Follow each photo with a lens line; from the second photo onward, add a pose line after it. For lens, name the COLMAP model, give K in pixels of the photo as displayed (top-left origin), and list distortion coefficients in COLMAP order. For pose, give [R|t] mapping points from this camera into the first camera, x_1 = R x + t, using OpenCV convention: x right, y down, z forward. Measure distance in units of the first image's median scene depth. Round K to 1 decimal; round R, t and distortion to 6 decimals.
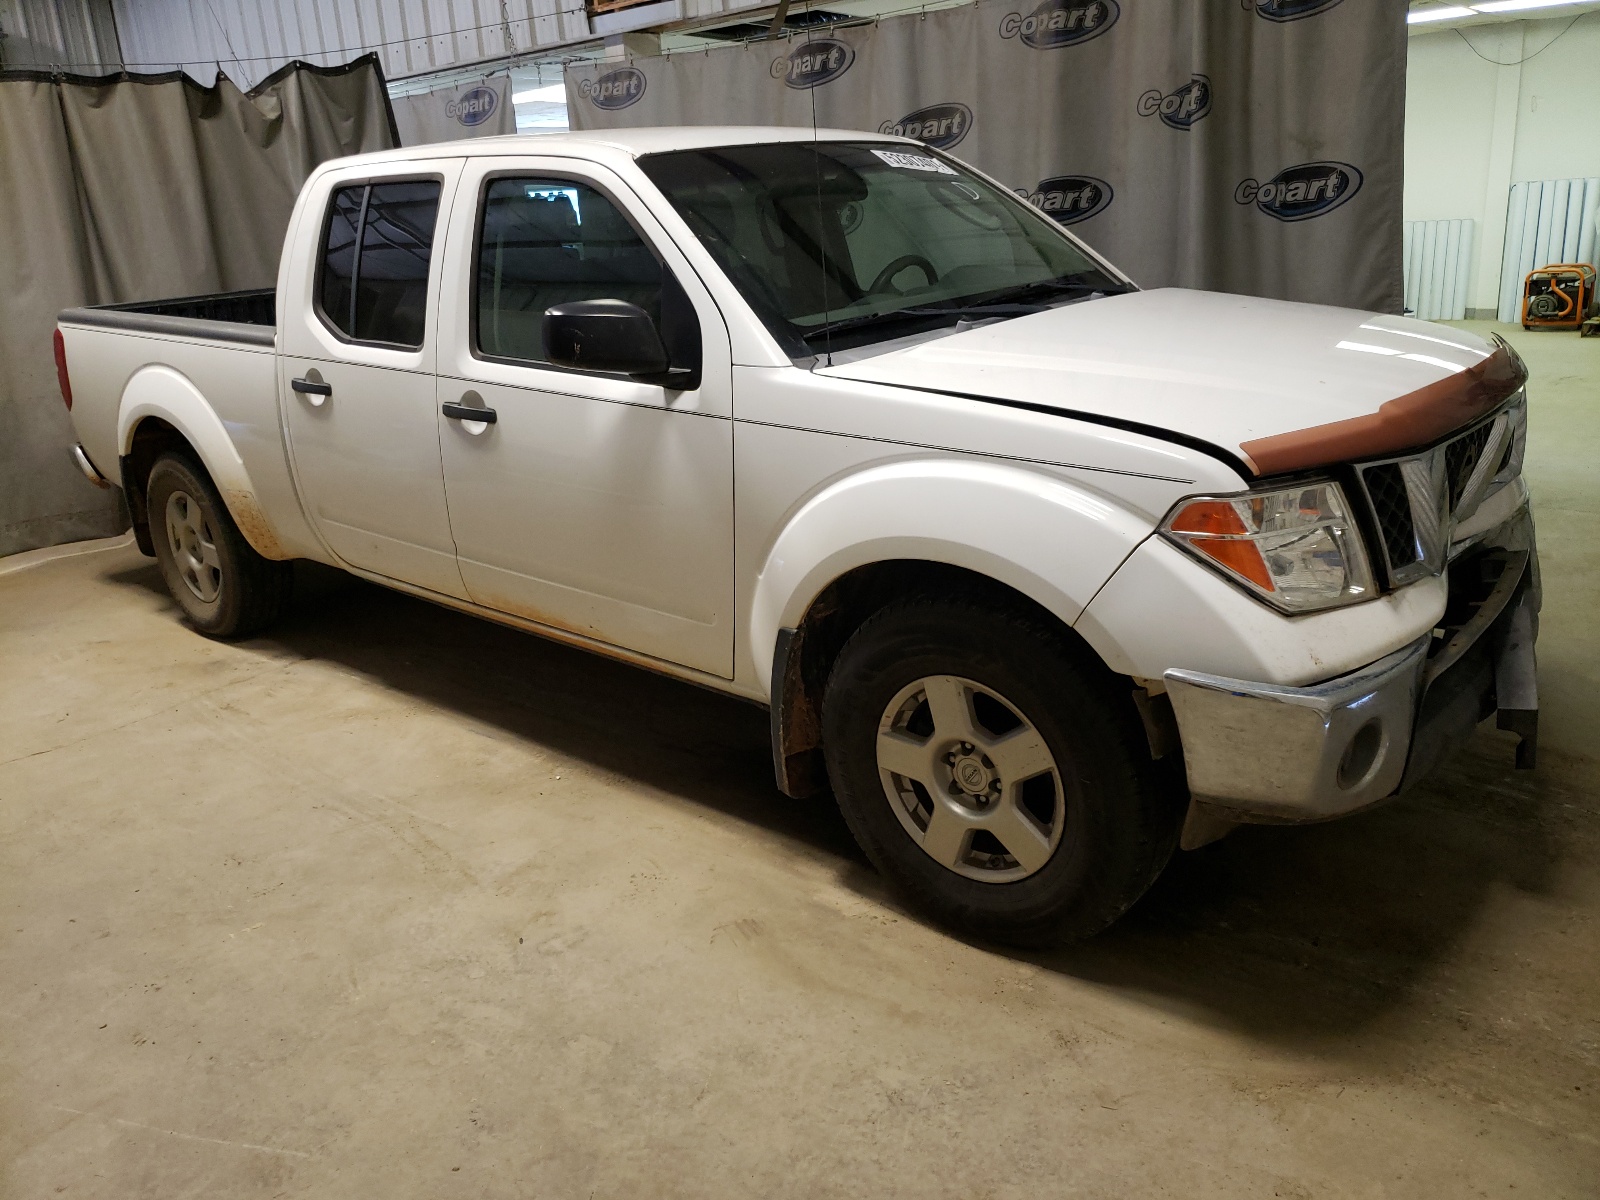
lens RADIAL K [[1277.9, 0, 807.6], [0, 1277.9, 591.3], [0, 0, 1]] dist [0.004347, 0.005370]
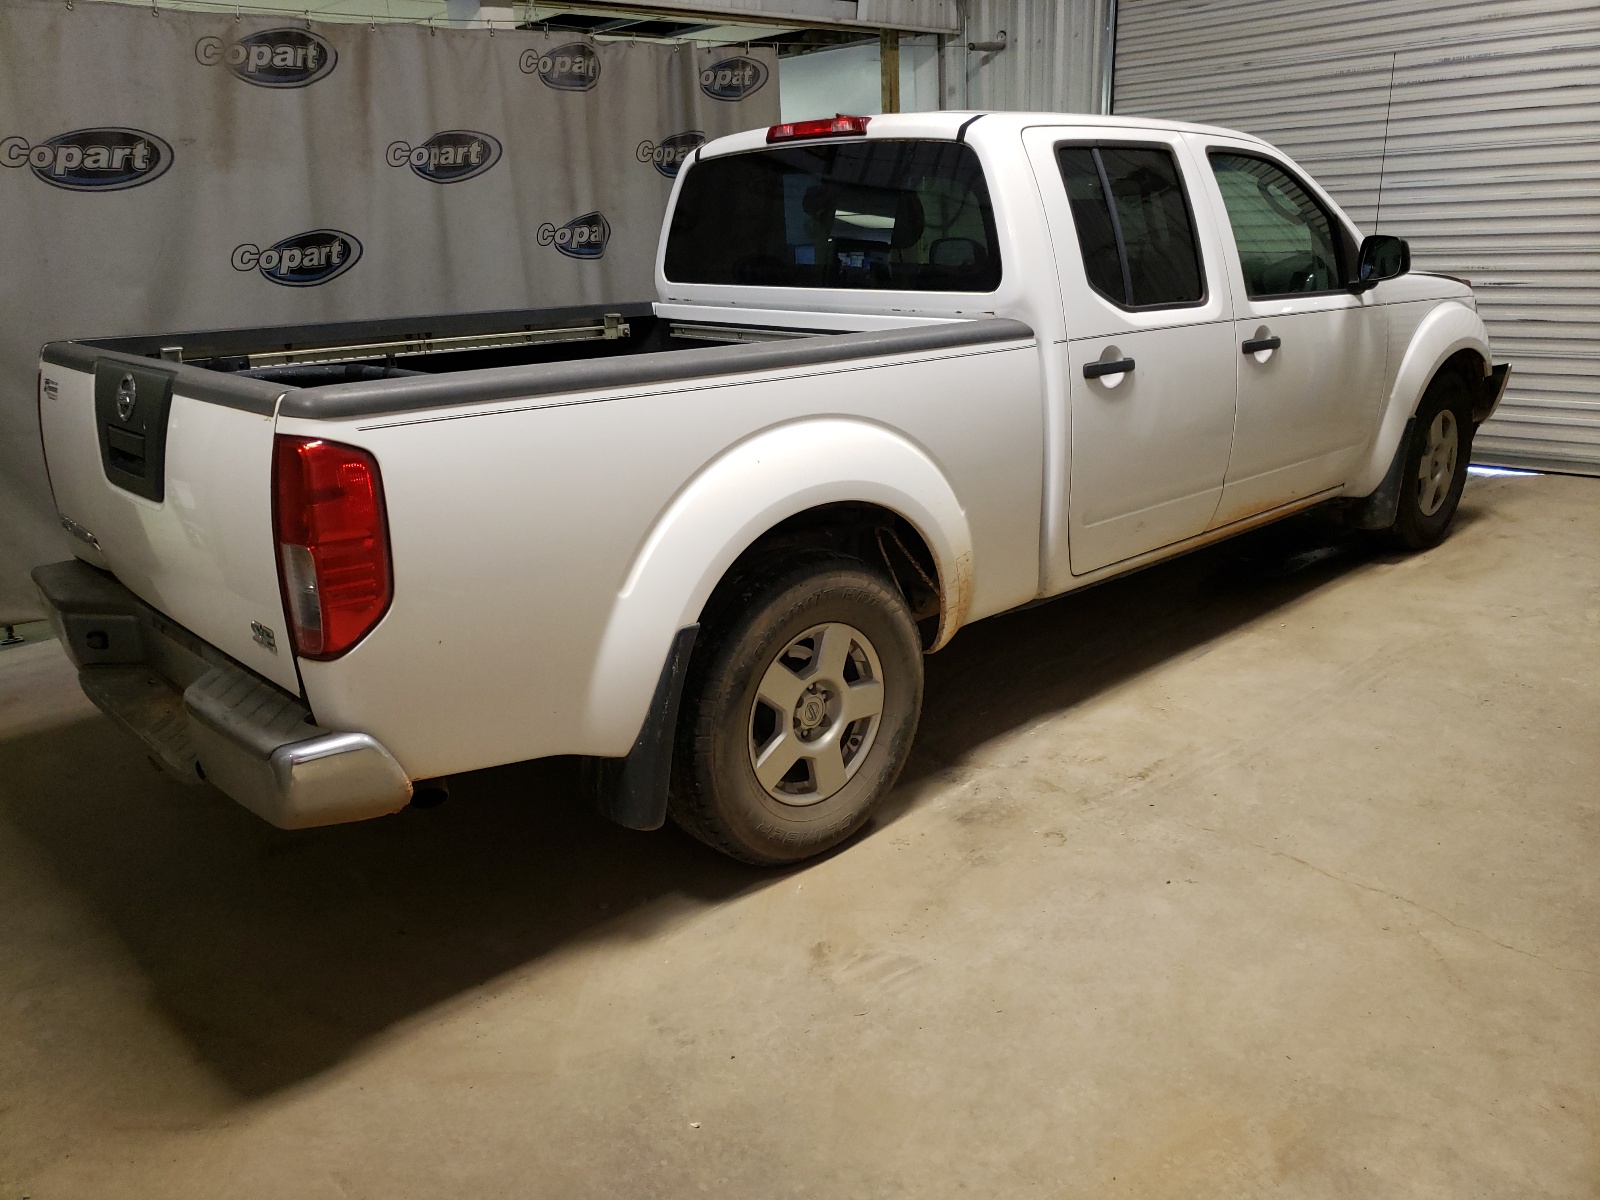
lens RADIAL K [[1277.9, 0, 805.7], [0, 1277.9, 603.7], [0, 0, 1]] dist [0.004347, 0.005370]
pose [[0.080793, -0.238692, 0.967729, -1.359940], [0.331339, 0.922119, 0.199780, -0.265849], [-0.940046, 0.304505, 0.153589, 1.158057]]
